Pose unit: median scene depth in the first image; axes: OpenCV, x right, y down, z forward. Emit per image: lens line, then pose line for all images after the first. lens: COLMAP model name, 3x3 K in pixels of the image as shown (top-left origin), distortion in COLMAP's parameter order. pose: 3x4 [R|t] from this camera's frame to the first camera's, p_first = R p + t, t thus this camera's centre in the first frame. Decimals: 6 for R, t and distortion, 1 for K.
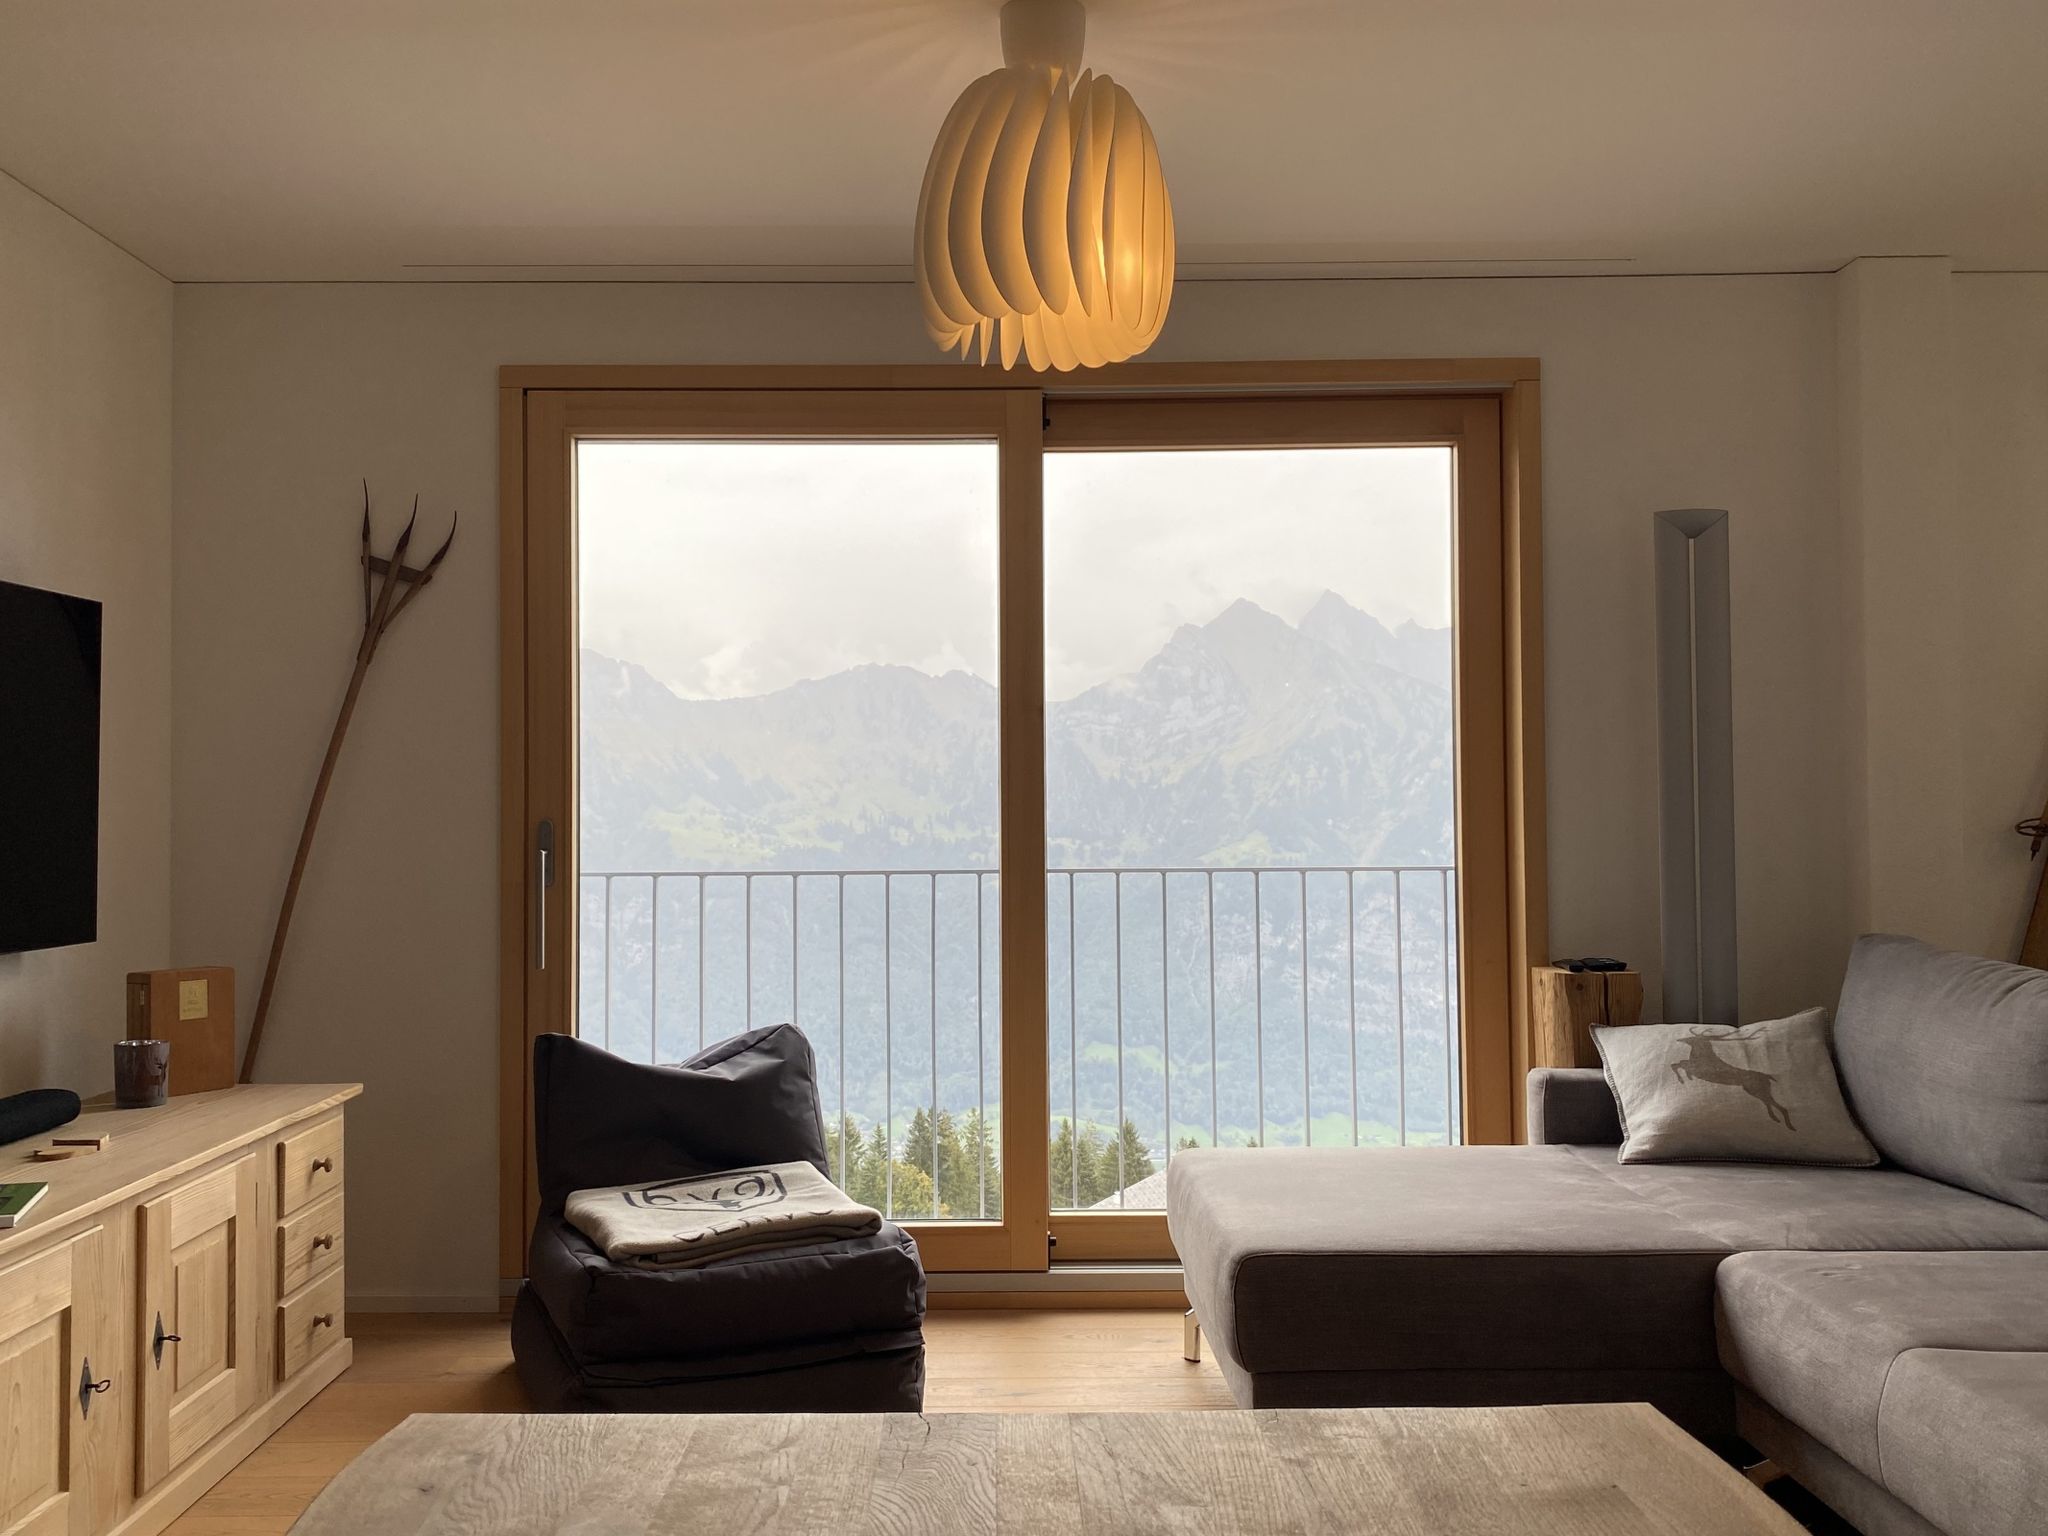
lens RADIAL K [[1778.4, 0, 1013.6], [0, 1778.4, 816.8], [0, 0, 1]] dist [0.135676, -0.003710]
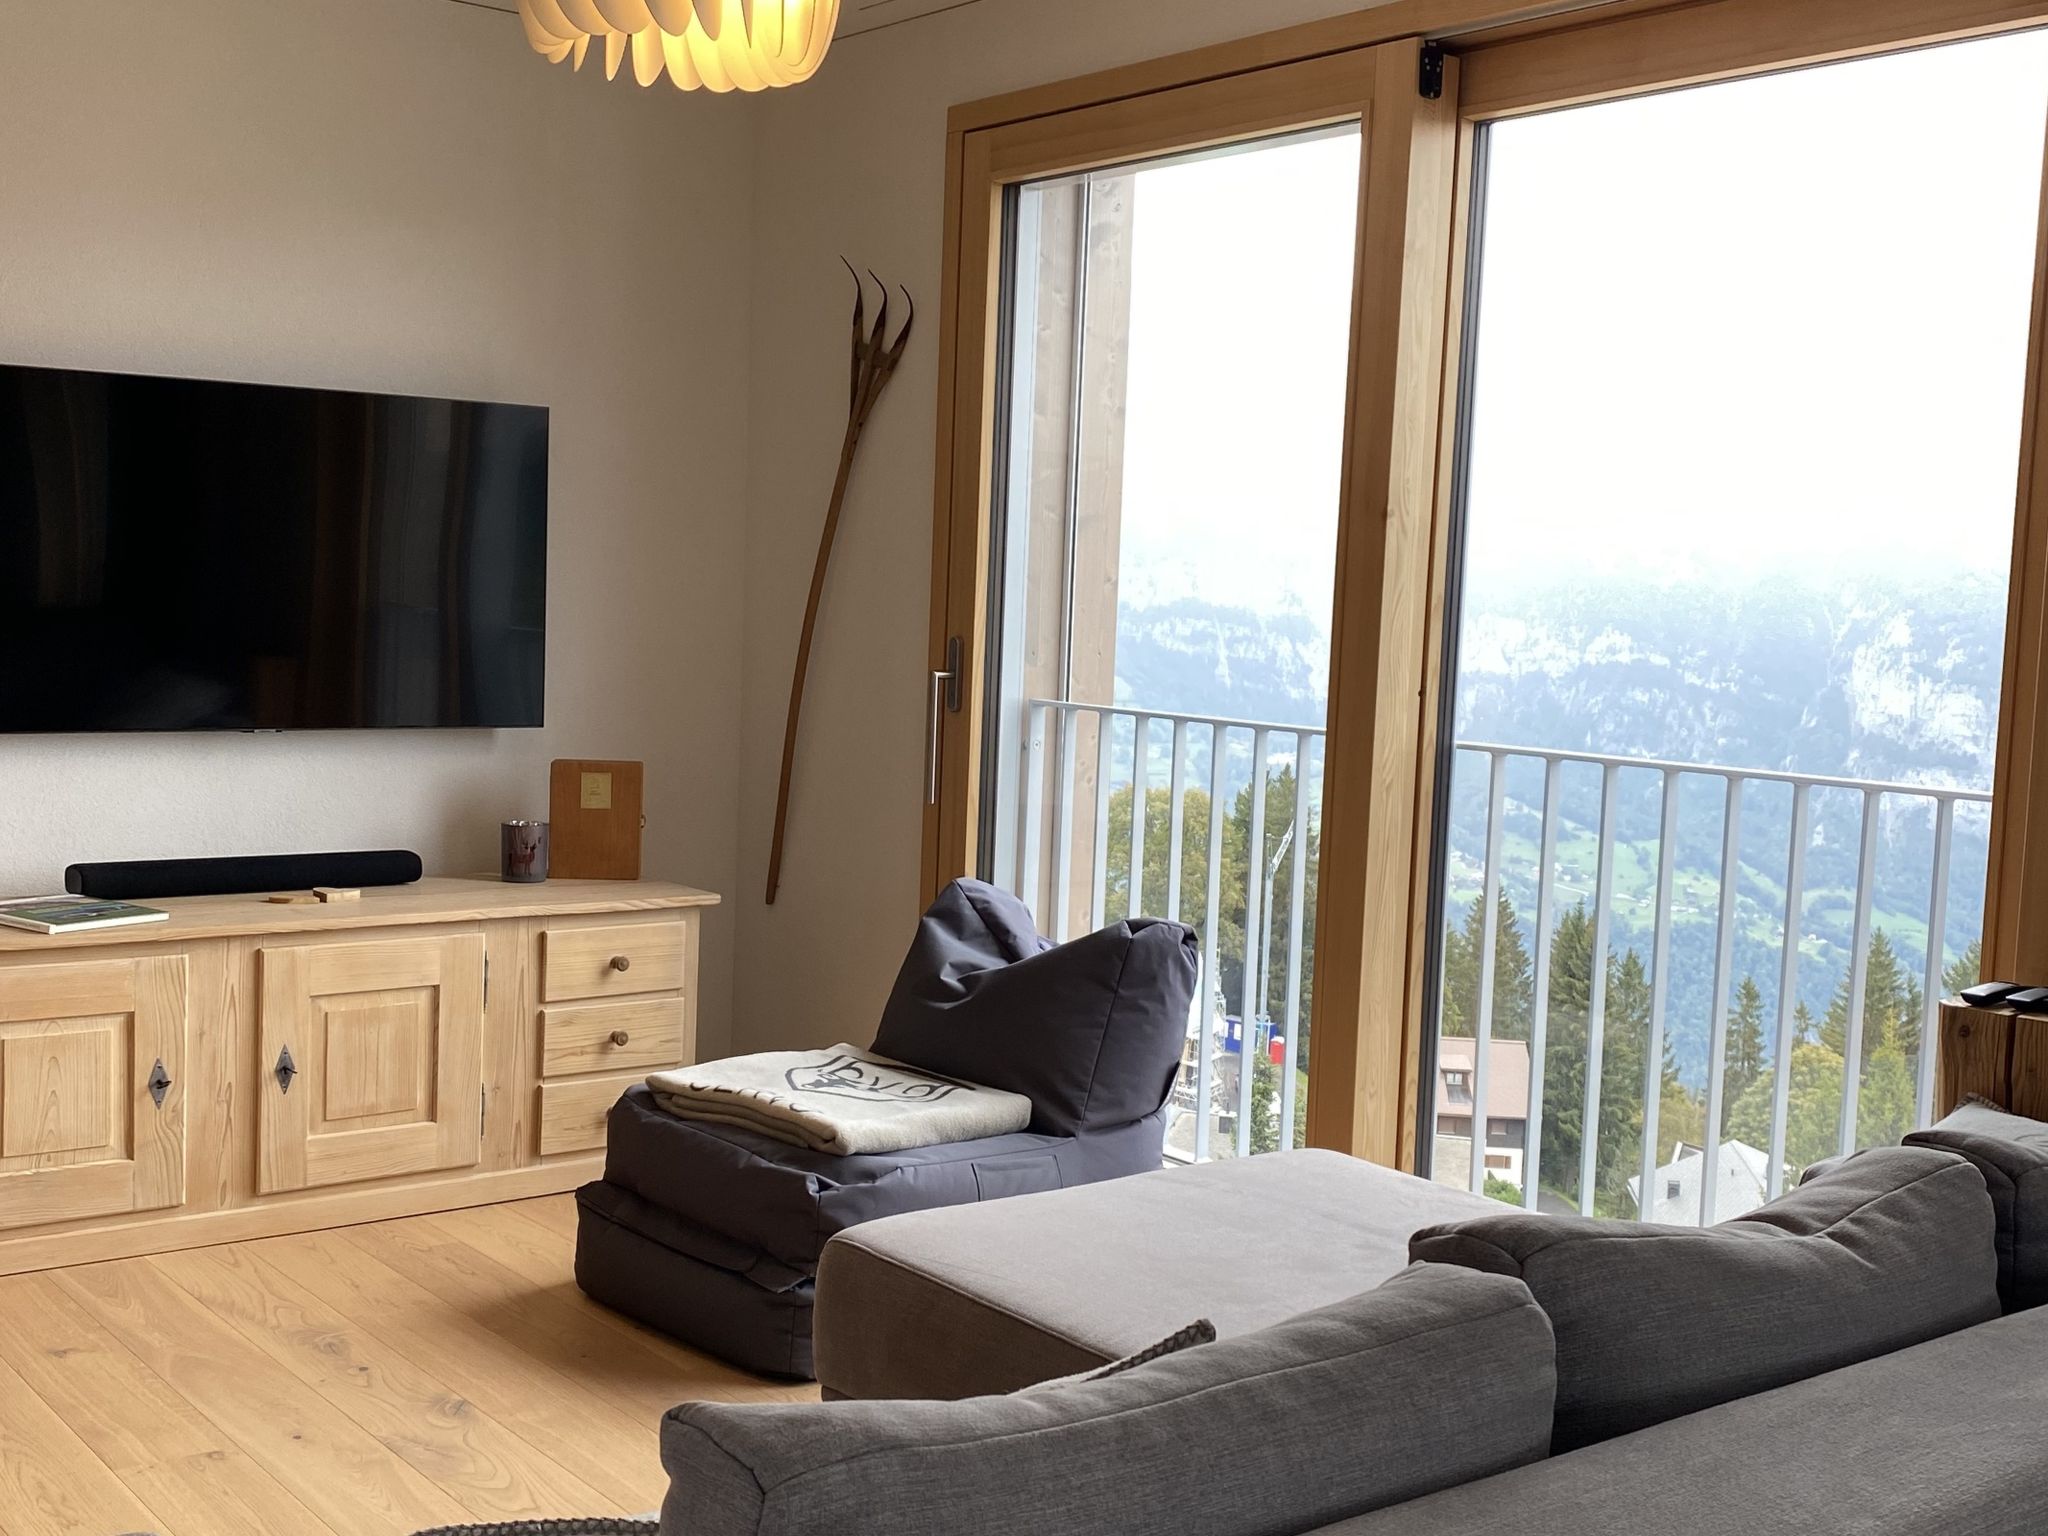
lens RADIAL K [[2415.9, 0, 1029.8], [0, 2415.9, 786.5], [0, 0, 1]] dist [0.330168, -1.021613]
pose [[0.610358, 0.094133, -0.786513, 0.607108], [-0.040227, 0.995316, 0.087906, -0.026260], [0.791104, -0.022015, 0.611286, 0.263250]]
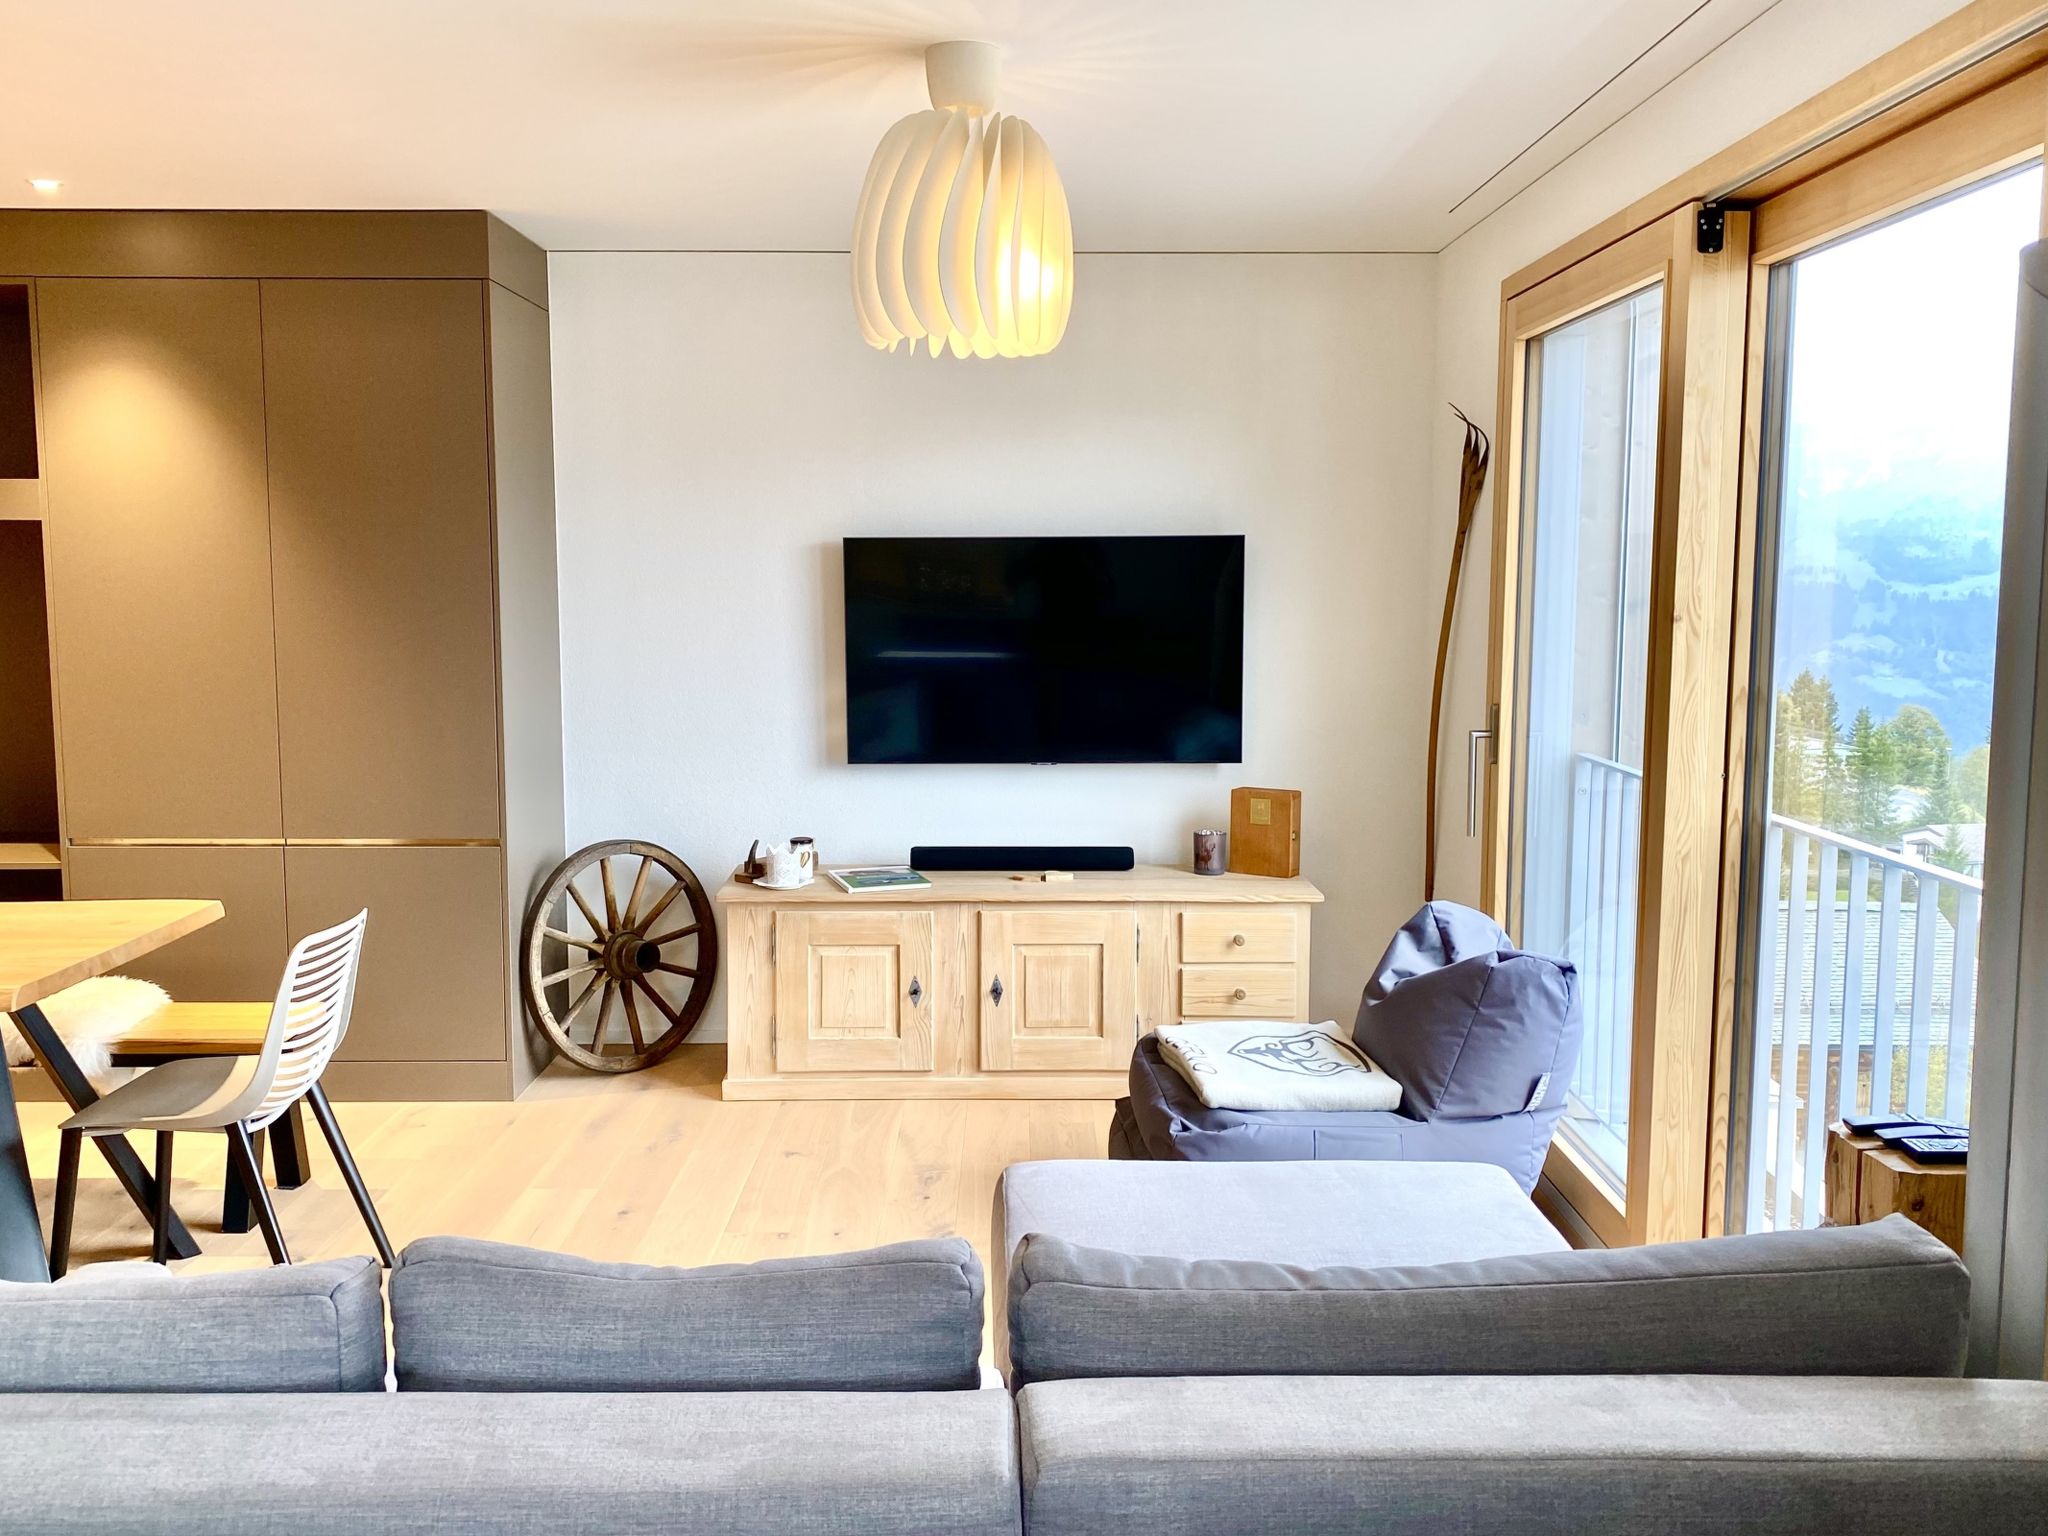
lens RADIAL K [[1813.7, 0, 1024.0], [0, 1813.7, 768.0], [0, 0, 1]] dist [0.180599, -0.187327]
pose [[0.008794, 0.116084, -0.993200, 0.733971], [-0.006068, 0.993227, 0.116034, -0.074666], [0.999943, 0.005007, 0.009439, 0.610857]]
